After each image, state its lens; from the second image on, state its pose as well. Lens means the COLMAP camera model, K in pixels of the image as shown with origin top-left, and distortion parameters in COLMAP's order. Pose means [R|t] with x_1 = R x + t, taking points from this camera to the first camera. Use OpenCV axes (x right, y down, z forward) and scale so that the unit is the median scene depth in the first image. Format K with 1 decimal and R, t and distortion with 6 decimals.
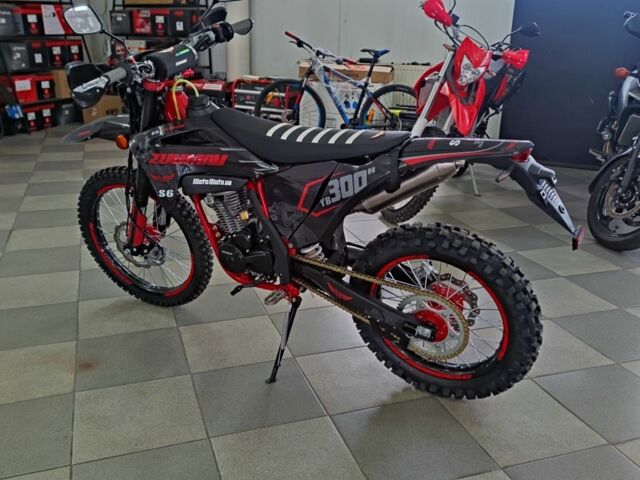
lens RADIAL K [[621.3, 0, 309.3], [0, 621.3, 238.1], [0, 0, 1]] dist [0.114061, -0.204909]
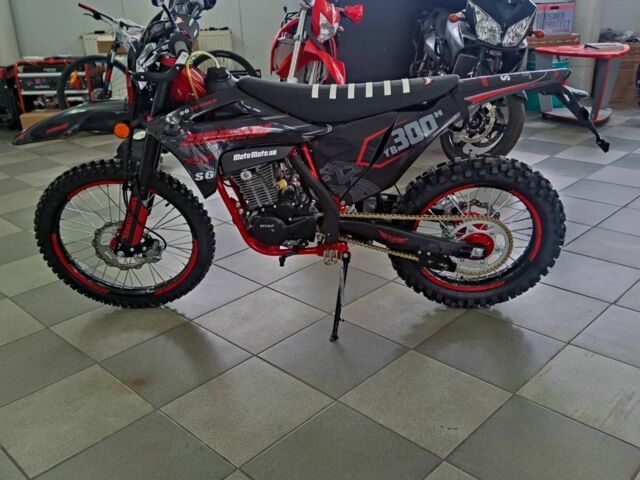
lens RADIAL K [[621.3, 0, 309.3], [0, 621.3, 238.1], [0, 0, 1]] dist [0.114061, -0.204909]
pose [[0.886335, -0.216080, 0.409535, -0.465522], [0.197866, 0.976367, 0.086923, -0.028773], [-0.418639, 0.003990, 0.908144, 0.084094]]
